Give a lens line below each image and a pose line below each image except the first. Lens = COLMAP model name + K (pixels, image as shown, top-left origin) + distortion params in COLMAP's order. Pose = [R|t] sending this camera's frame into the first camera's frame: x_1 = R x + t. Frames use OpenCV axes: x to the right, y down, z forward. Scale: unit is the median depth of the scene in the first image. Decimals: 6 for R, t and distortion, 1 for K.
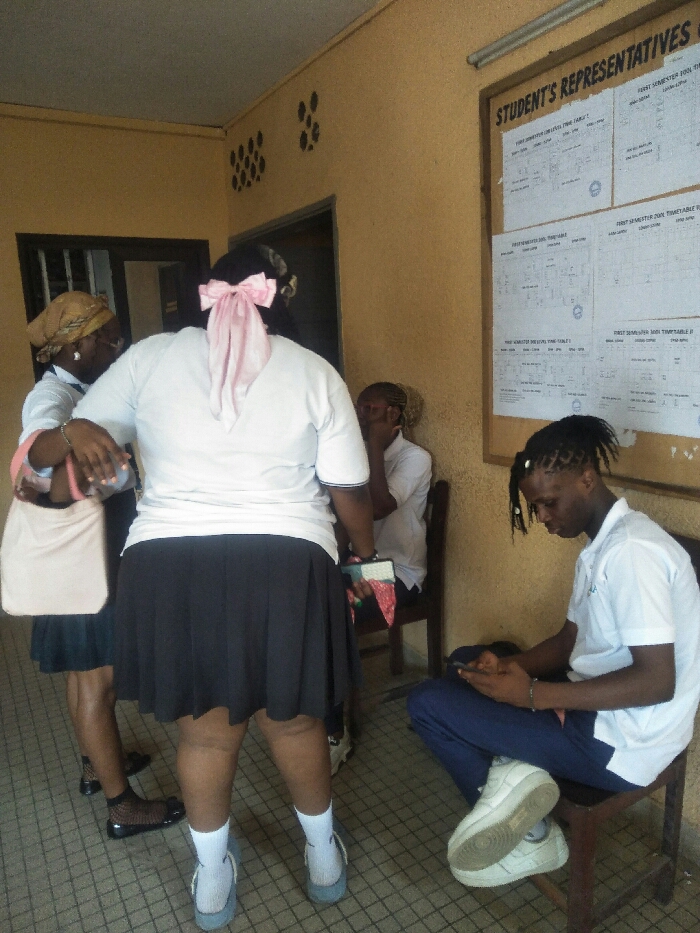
lens RADIAL K [[698.4, 0, 350.0], [0, 698.4, 466.5], [0, 0, 1]] dist [0.052067, -0.000312]
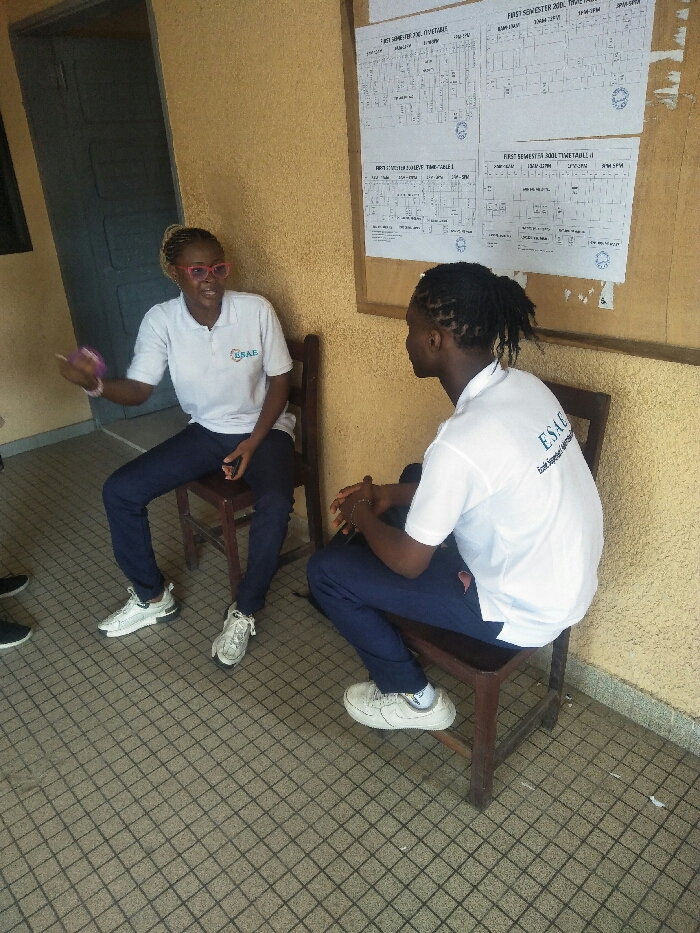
lens RADIAL K [[698.4, 0, 350.0], [0, 698.4, 466.5], [0, 0, 1]] dist [0.052067, -0.000312]
pose [[0.973455, -0.089709, 0.210563, -0.030950], [0.040303, 0.972797, 0.228128, -0.020448], [-0.225300, -0.213587, 0.950590, 0.110448]]
